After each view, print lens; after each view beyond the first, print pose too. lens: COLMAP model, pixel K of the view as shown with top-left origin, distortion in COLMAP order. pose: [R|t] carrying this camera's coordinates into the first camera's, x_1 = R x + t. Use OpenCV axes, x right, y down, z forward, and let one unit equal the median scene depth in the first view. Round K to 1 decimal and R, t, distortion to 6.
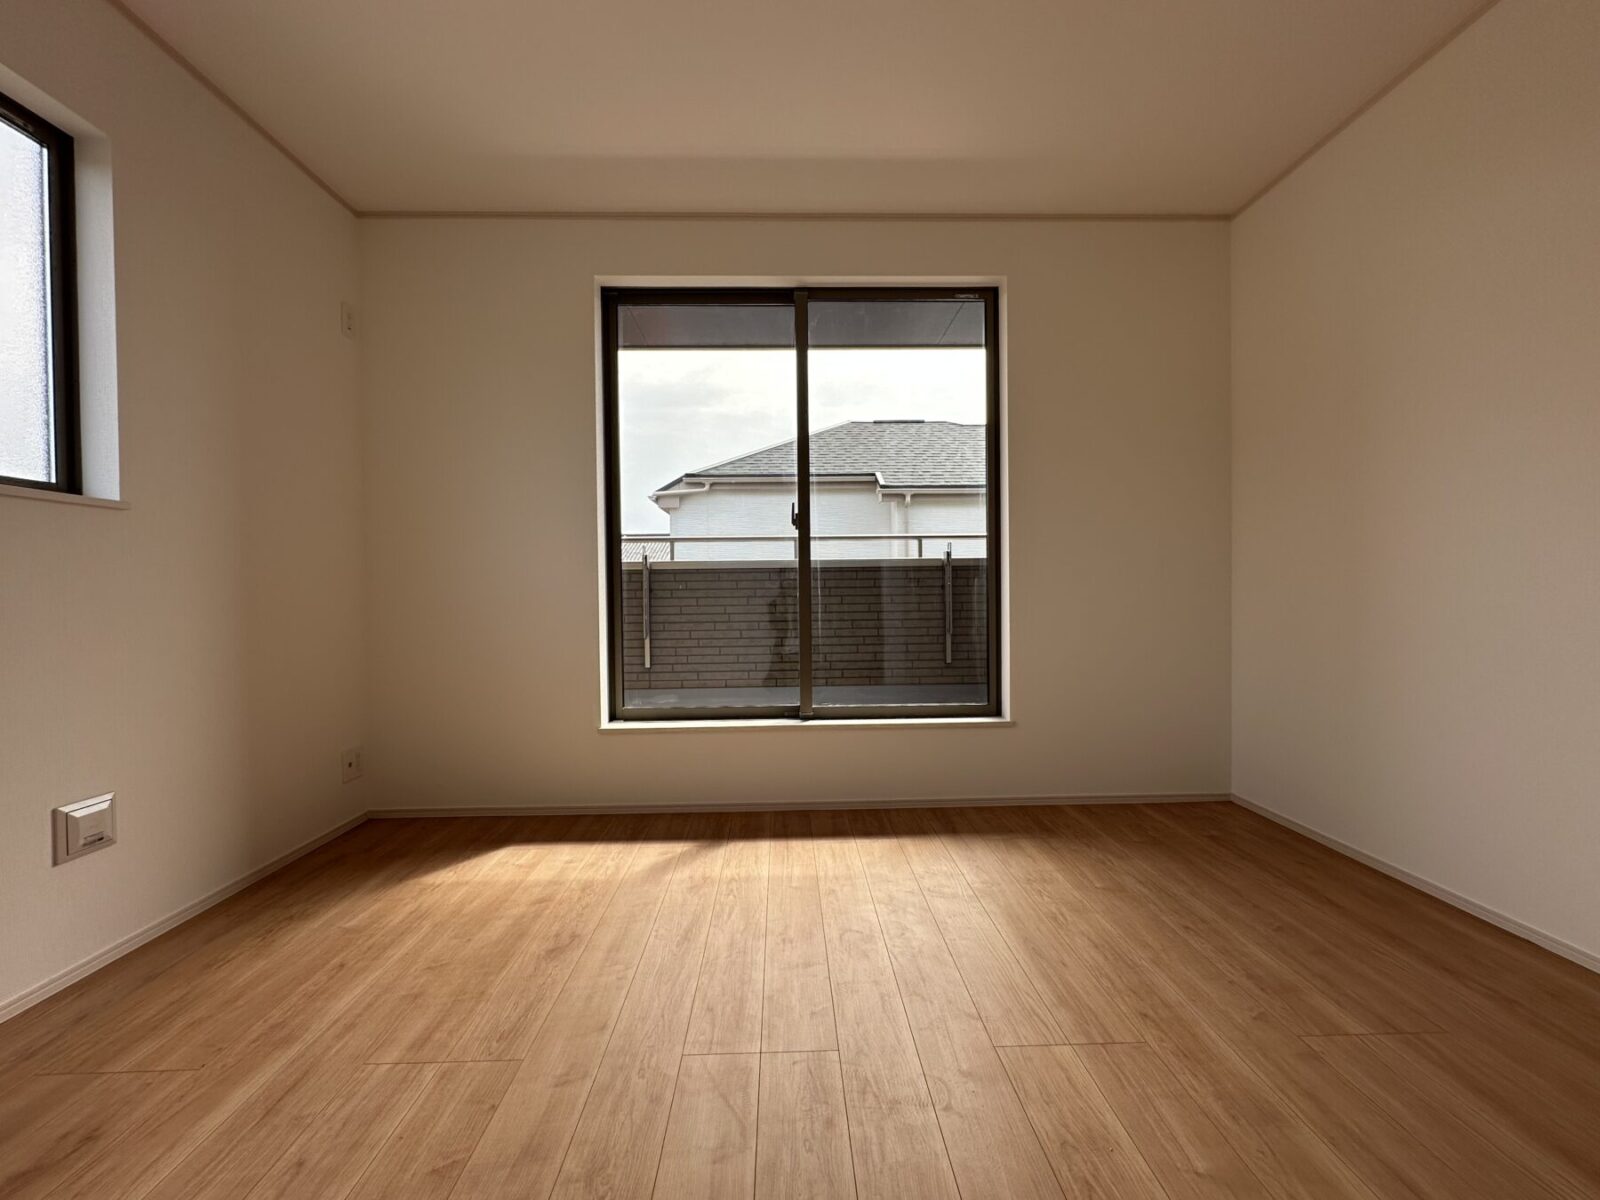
lens RADIAL K [[640.7, 0, 790.3], [0, 640.7, 593.1], [0, 0, 1]] dist [0.003127, 0.000349]
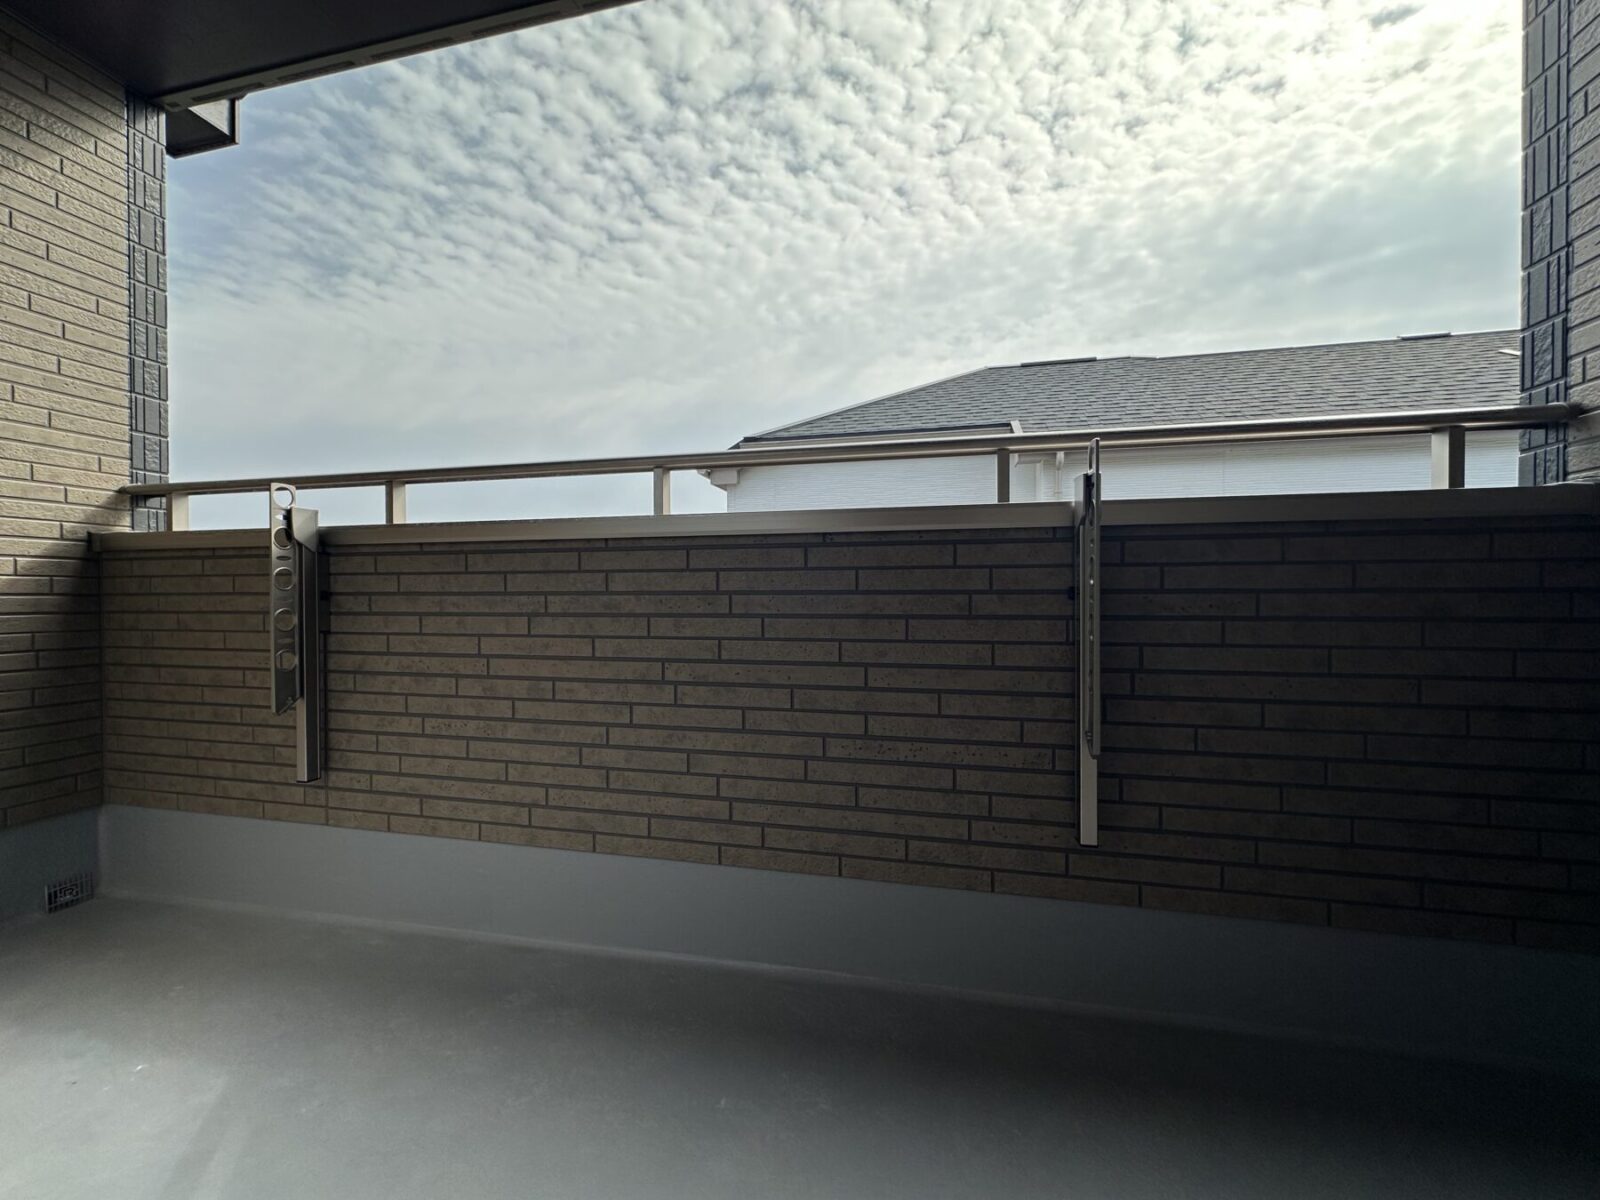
lens RADIAL K [[640.7, 0, 798.5], [0, 640.7, 596.6], [0, 0, 1]] dist [0.003127, 0.000349]
pose [[0.970313, 0.011191, -0.241592, 0.184105], [-0.010925, 0.999937, 0.002440, -0.007548], [0.241604, 0.000272, 0.970375, 0.663179]]
